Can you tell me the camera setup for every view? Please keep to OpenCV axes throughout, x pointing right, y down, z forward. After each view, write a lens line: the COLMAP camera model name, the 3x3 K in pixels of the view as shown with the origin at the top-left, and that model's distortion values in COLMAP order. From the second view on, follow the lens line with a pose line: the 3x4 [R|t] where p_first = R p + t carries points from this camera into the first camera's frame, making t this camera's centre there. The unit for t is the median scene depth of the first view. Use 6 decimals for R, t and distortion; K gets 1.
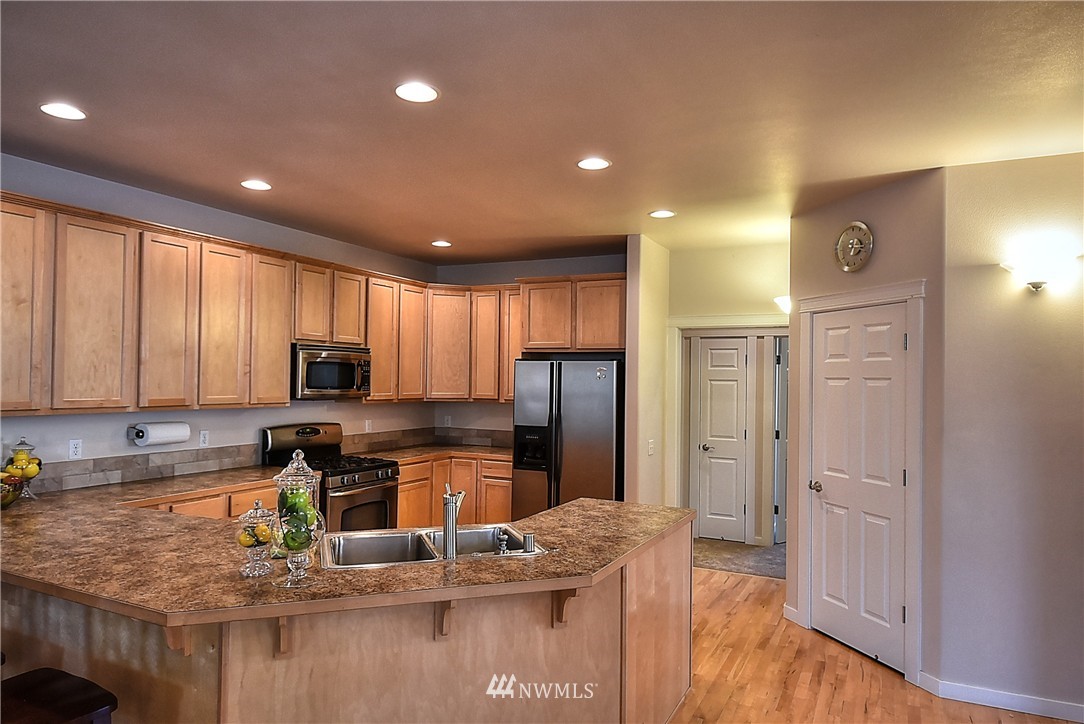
lens RADIAL K [[695.3, 0, 542.6], [0, 695.3, 369.1], [0, 0, 1]] dist [0.027957, -0.027242]
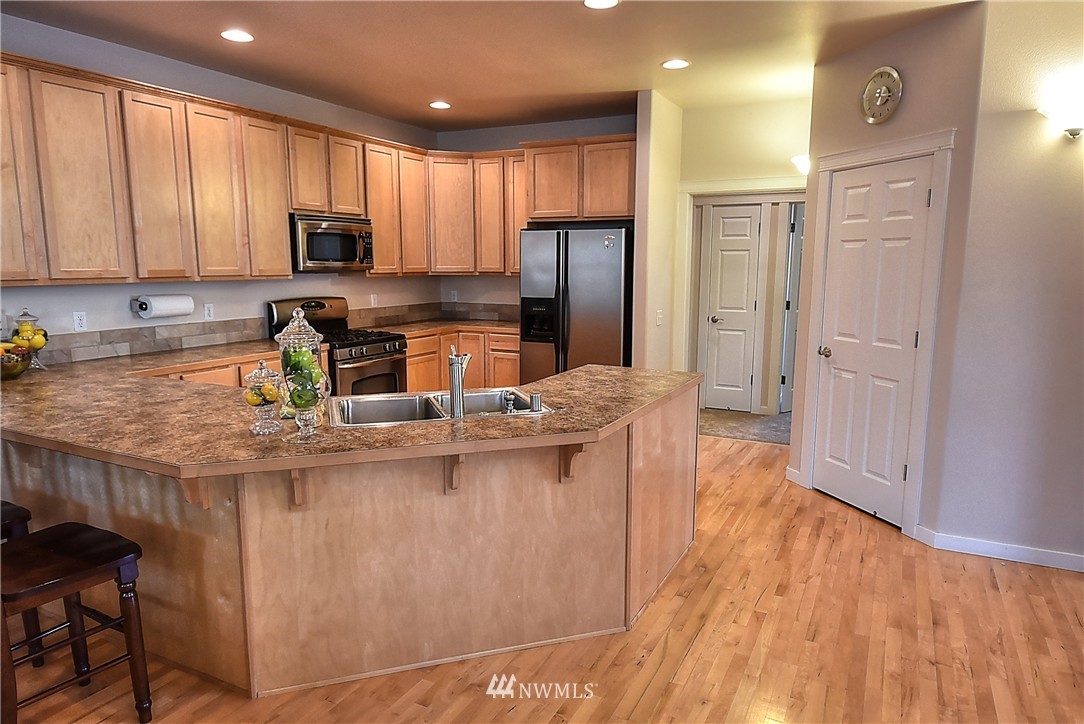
lens RADIAL K [[695.3, 0, 542.5], [0, 695.3, 370.5], [0, 0, 1]] dist [0.027957, -0.027242]
pose [[0.999852, -0.011067, -0.013166, 0.002138], [0.013139, 0.985448, 0.169471, 0.020525], [0.011099, -0.169619, 0.985447, 0.012605]]
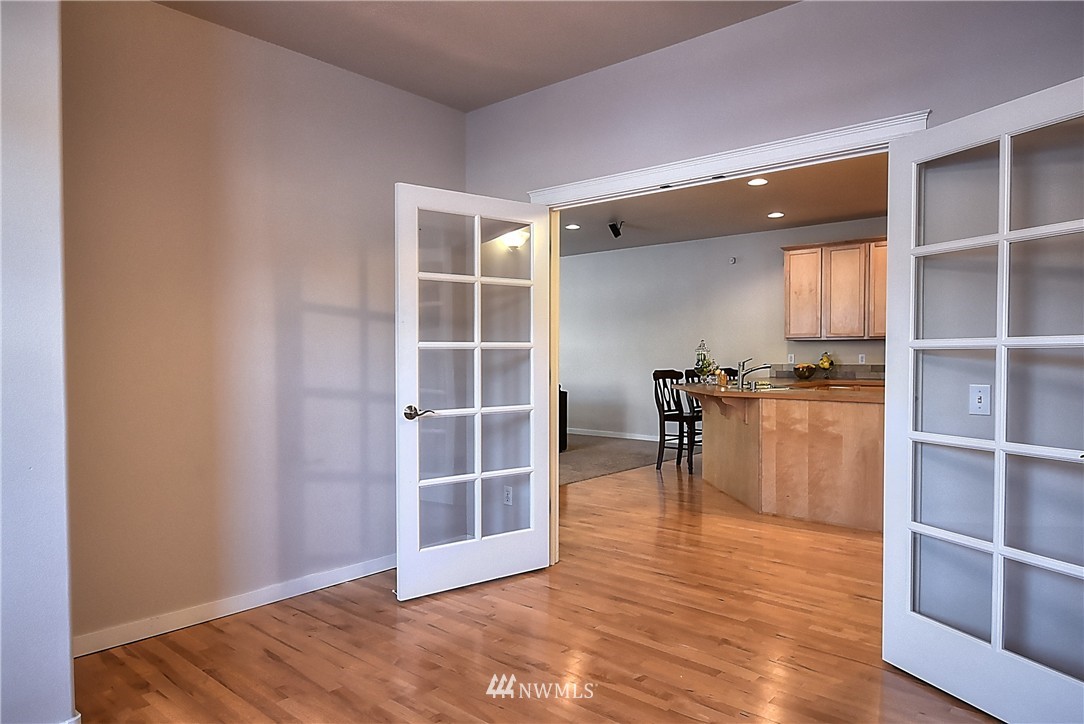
lens RADIAL K [[695.3, 0, 539.7], [0, 695.3, 364.1], [0, 0, 1]] dist [0.027957, -0.027242]
pose [[-0.253934, -0.002099, -0.967219, 1.309850], [0.010231, 0.999936, -0.004856, 0.113856], [0.967167, -0.011129, -0.253897, 0.547453]]
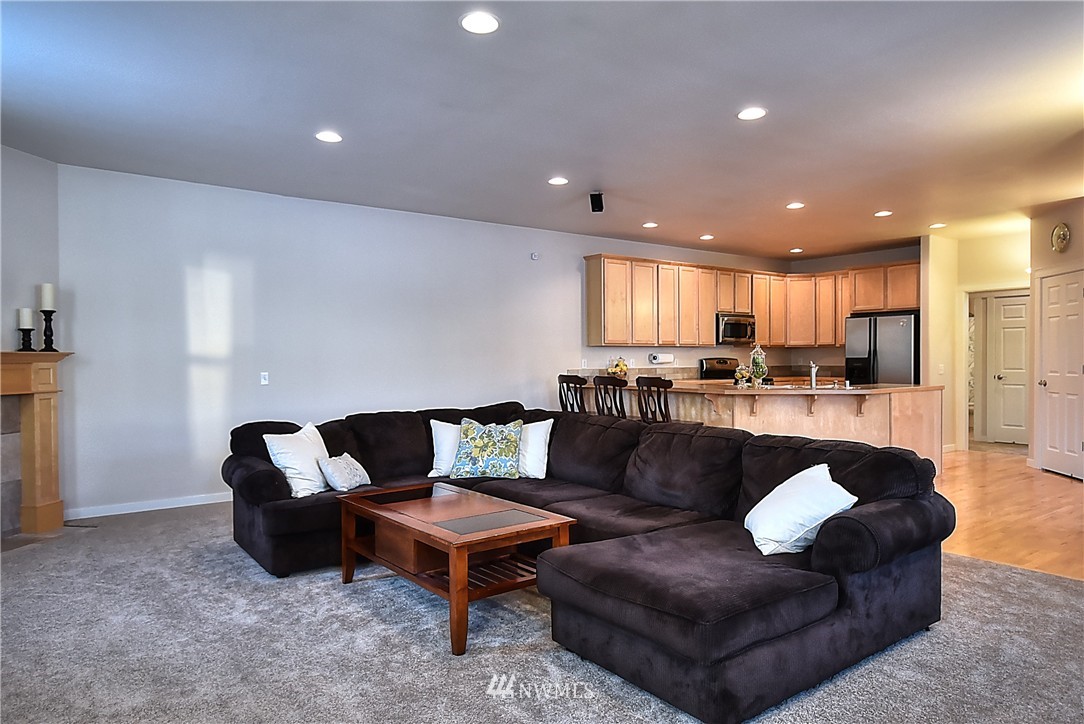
lens RADIAL K [[695.3, 0, 544.8], [0, 695.3, 371.1], [0, 0, 1]] dist [0.027957, -0.027242]
pose [[0.894639, -0.012778, -0.446608, 0.076606], [0.026264, 0.999366, 0.024020, 0.068807], [0.446018, -0.033219, 0.894407, -1.014967]]
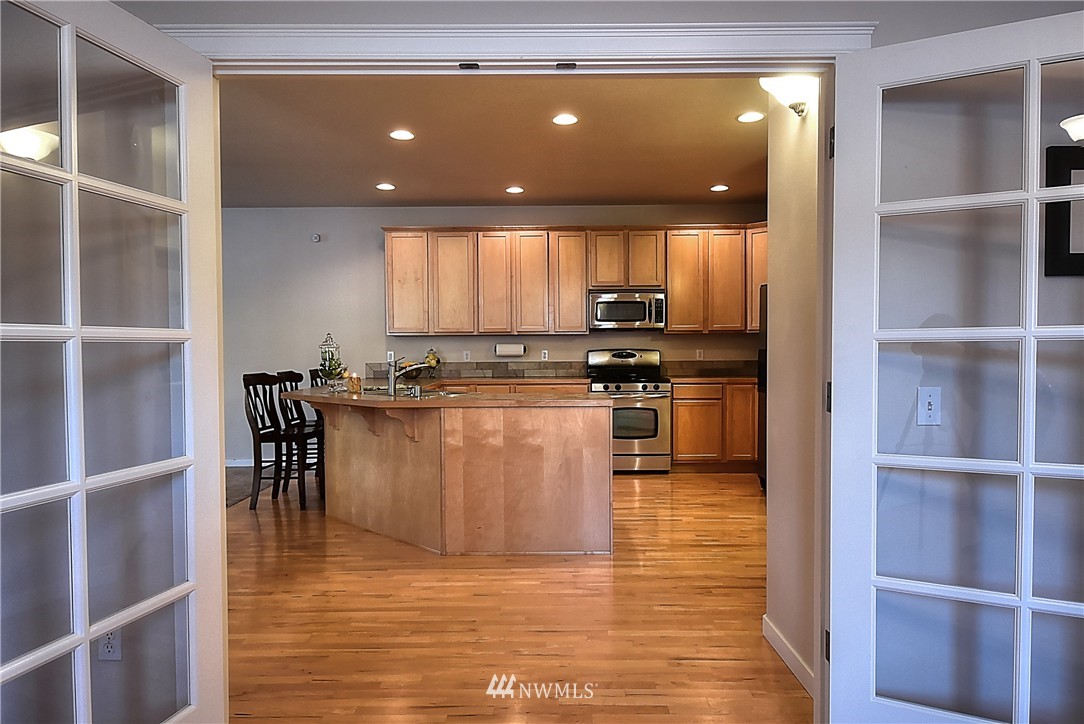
lens RADIAL K [[695.3, 0, 547.2], [0, 695.3, 366.4], [0, 0, 1]] dist [0.027957, -0.027242]
pose [[0.443647, 0.002446, -0.896198, 0.959853], [0.026154, 0.999535, 0.015674, 0.104456], [0.895820, -0.030393, 0.443376, 0.327940]]
